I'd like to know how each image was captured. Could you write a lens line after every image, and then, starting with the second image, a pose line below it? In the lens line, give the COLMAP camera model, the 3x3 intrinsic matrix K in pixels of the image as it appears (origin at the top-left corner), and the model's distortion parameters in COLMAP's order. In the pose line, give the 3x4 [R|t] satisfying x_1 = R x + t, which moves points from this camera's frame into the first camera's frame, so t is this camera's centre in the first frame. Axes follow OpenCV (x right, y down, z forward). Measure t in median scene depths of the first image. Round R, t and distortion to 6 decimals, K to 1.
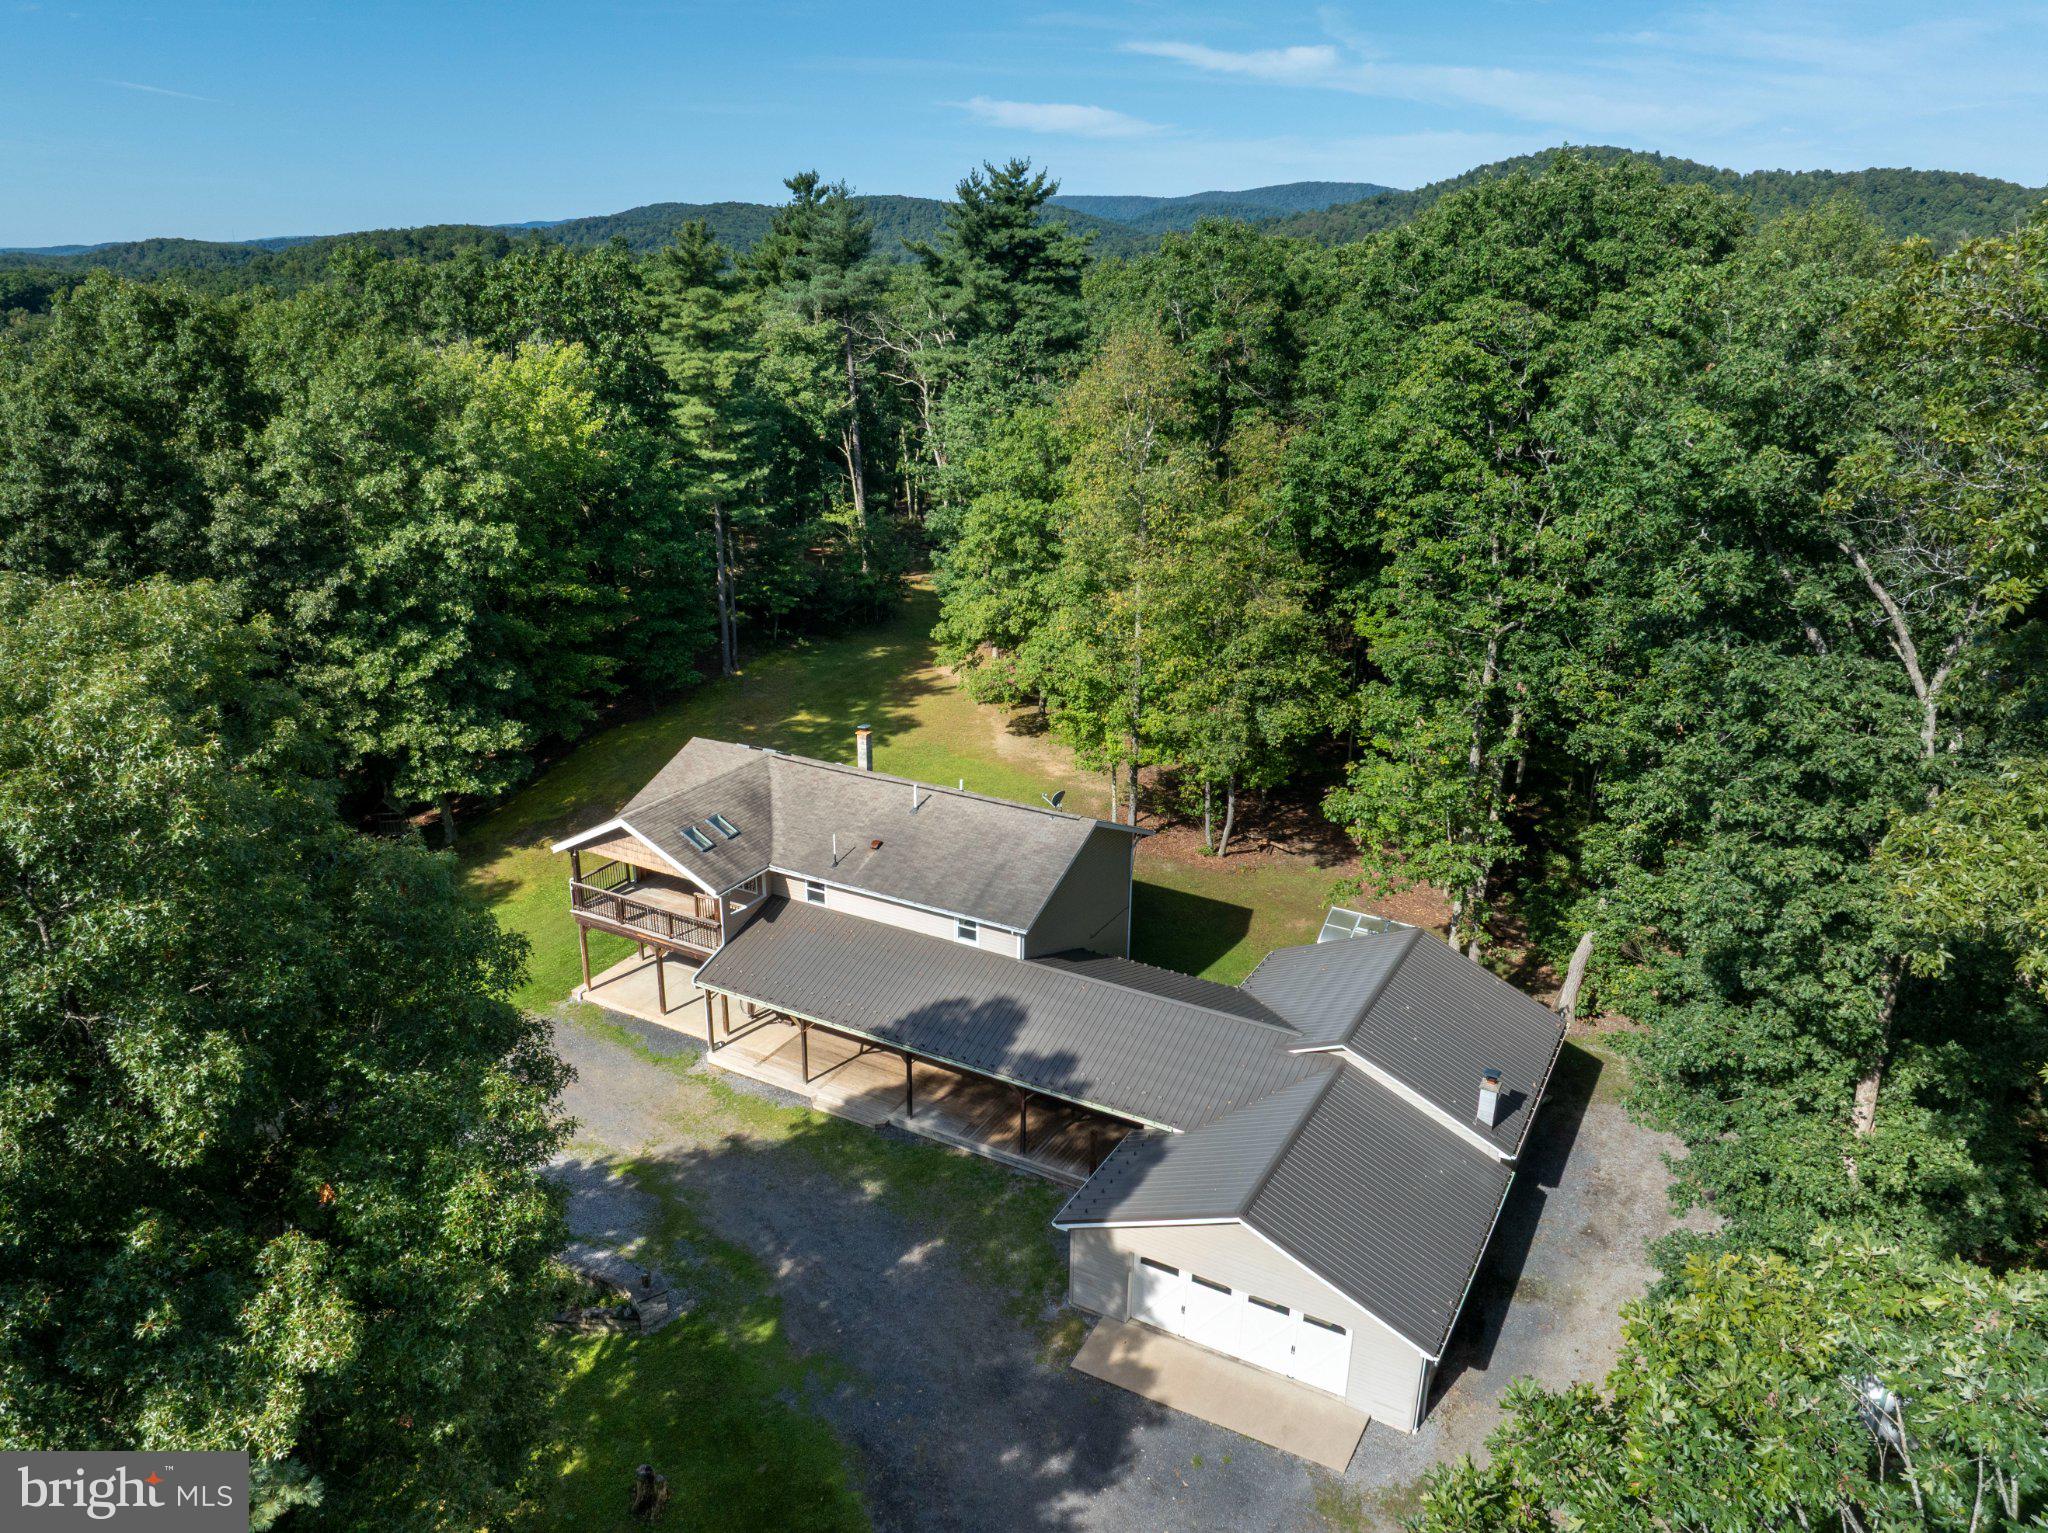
lens RADIAL K [[1432.4, 0, 1022.8], [0, 1432.4, 767.7], [0, 0, 1]] dist [0.001308, -0.000264]
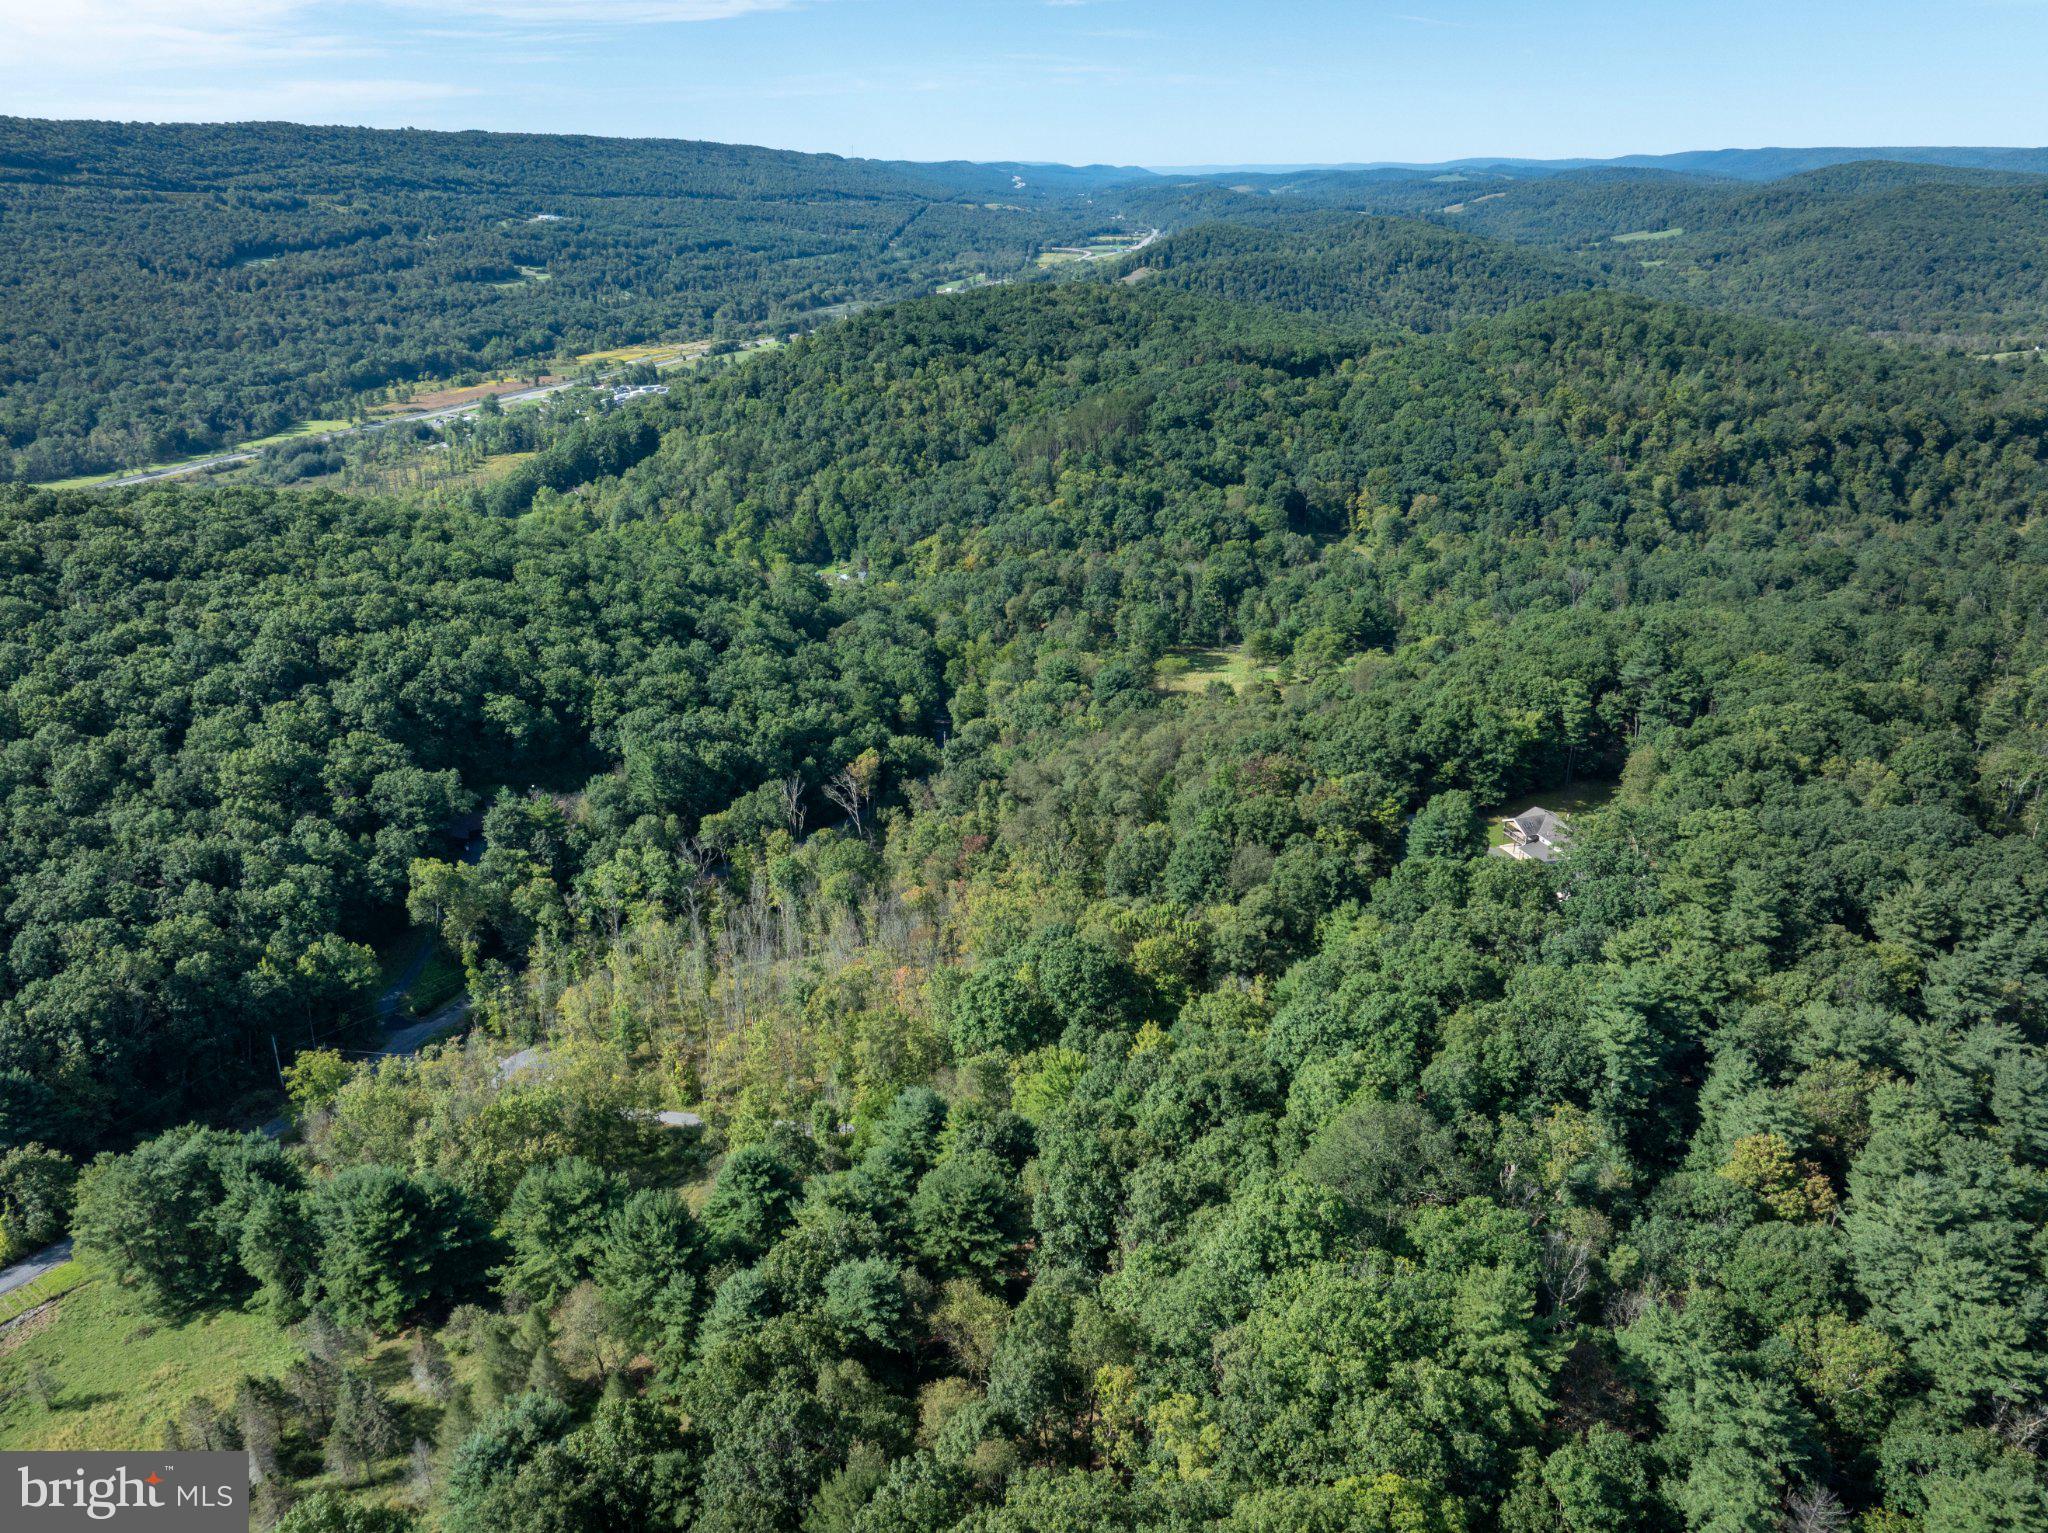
lens RADIAL K [[1432.4, 0, 1023.8], [0, 1432.4, 767.3], [0, 0, 1]] dist [0.001308, -0.000264]
pose [[0.733894, 0.244250, -0.633831, 1.680301], [-0.209515, 0.969014, 0.130824, -0.452792], [0.646145, 0.036786, 0.762328, -4.196052]]
